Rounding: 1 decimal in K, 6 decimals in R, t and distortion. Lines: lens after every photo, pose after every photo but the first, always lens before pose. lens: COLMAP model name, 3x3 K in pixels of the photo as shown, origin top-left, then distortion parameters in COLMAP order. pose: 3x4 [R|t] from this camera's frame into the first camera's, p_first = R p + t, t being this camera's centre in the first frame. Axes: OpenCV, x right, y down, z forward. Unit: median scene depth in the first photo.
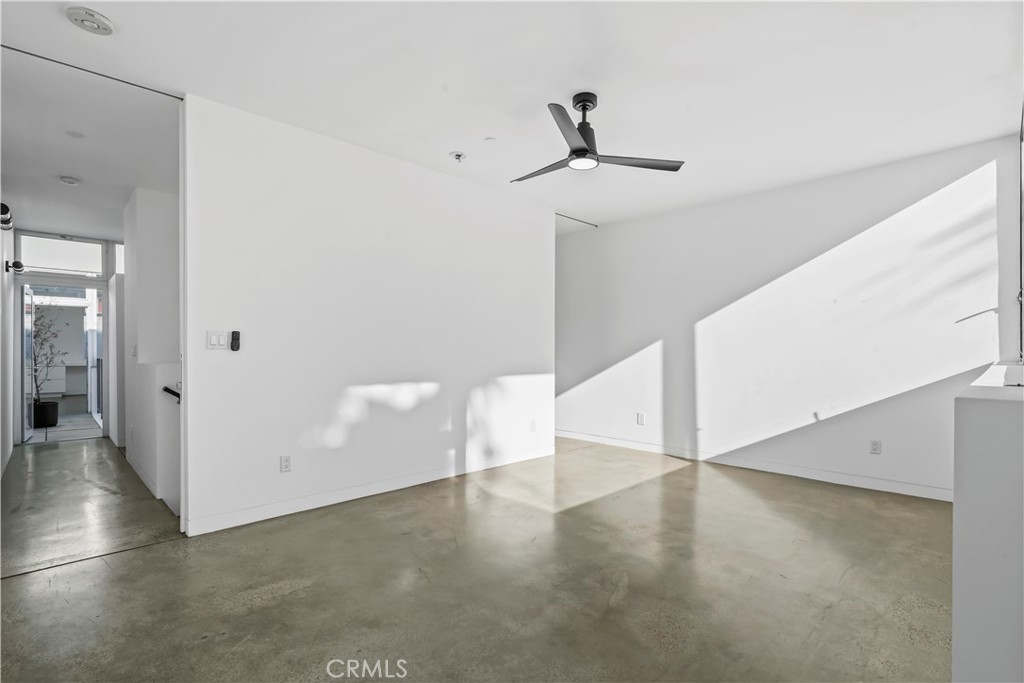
lens RADIAL K [[472.9, 0, 519.2], [0, 472.9, 346.6], [0, 0, 1]] dist [-0.005491, 0.002462]
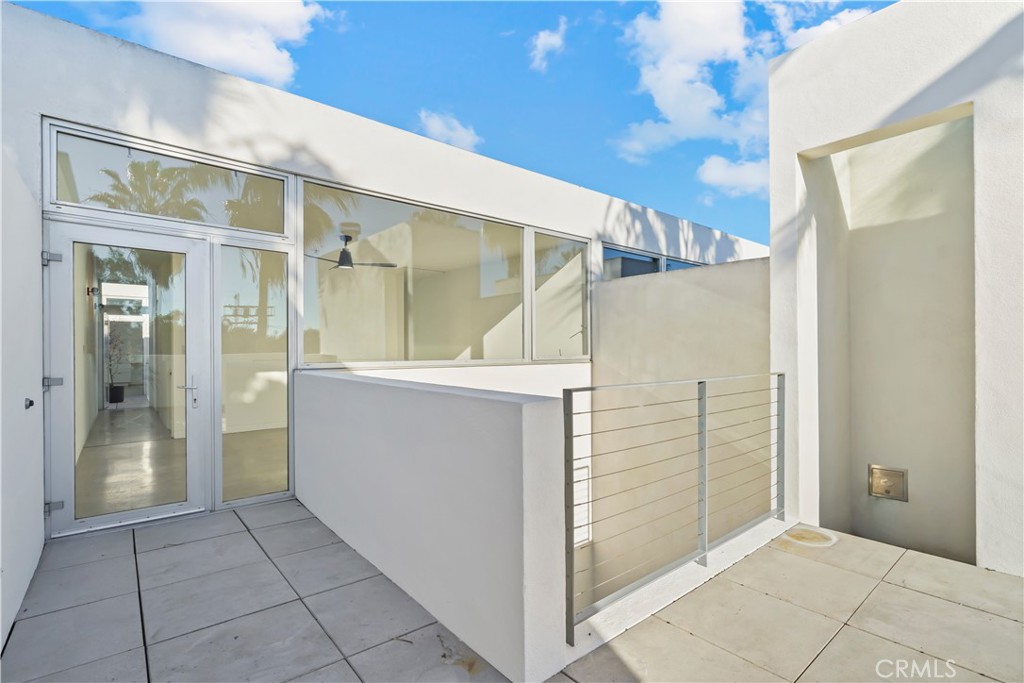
lens RADIAL K [[472.9, 0, 512.7], [0, 472.9, 349.1], [0, 0, 1]] dist [-0.005491, 0.002462]
pose [[0.995780, 0.001316, -0.091759, 0.415895], [-0.000992, 0.999993, 0.003571, -0.009207], [0.091763, -0.003465, 0.995775, -0.405642]]
